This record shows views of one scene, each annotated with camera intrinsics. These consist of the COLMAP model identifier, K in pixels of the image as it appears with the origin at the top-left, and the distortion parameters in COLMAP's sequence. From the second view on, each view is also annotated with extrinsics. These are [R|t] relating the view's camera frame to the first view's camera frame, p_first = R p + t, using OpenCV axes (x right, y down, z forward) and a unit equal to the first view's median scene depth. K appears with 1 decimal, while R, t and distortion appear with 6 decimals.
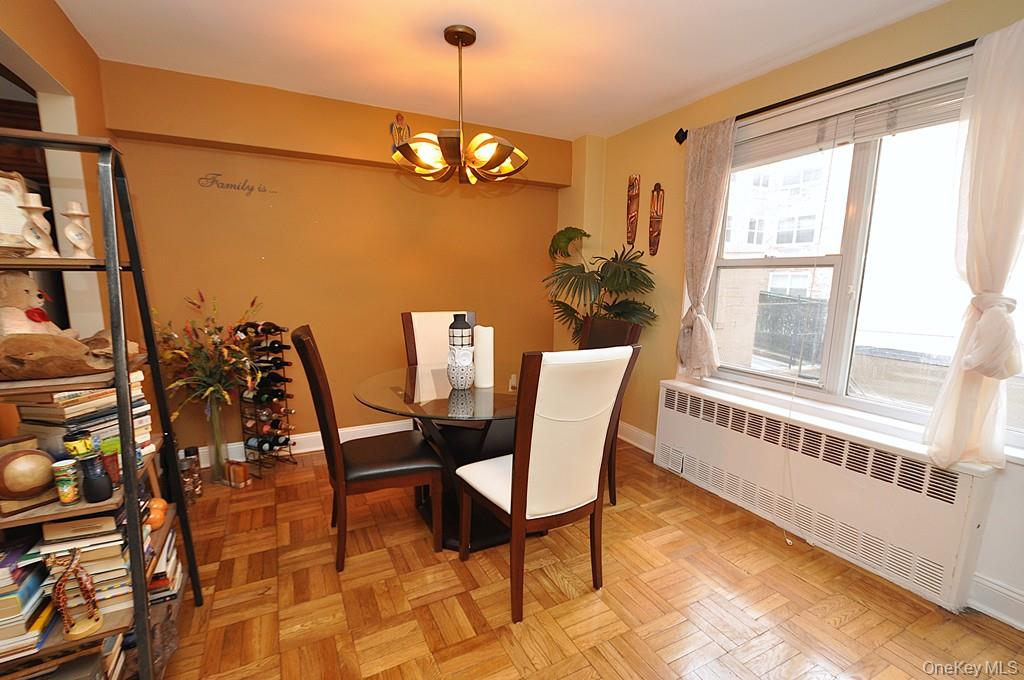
lens RADIAL K [[472.0, 0, 503.8], [0, 472.0, 356.8], [0, 0, 1]] dist [0.017358, -0.000070]
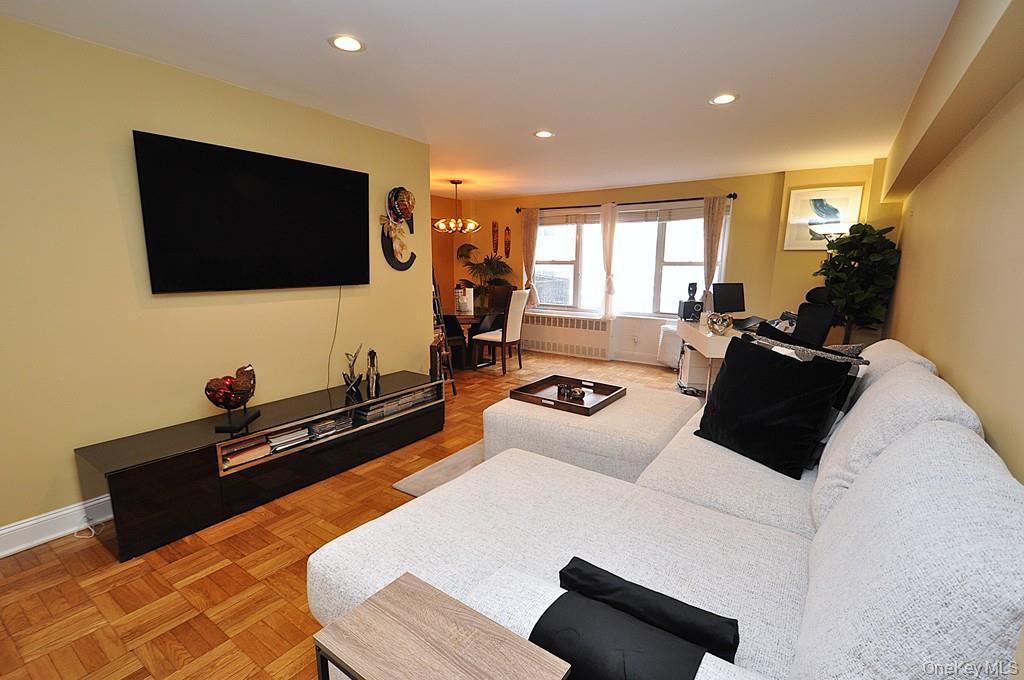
lens RADIAL K [[472.0, 0, 503.8], [0, 472.0, 356.8], [0, 0, 1]] dist [0.017358, -0.000070]
pose [[0.887728, -0.095703, 0.450311, -0.877006], [0.081599, 0.995376, 0.050681, 0.161116], [-0.453079, -0.008245, 0.891432, -1.166875]]
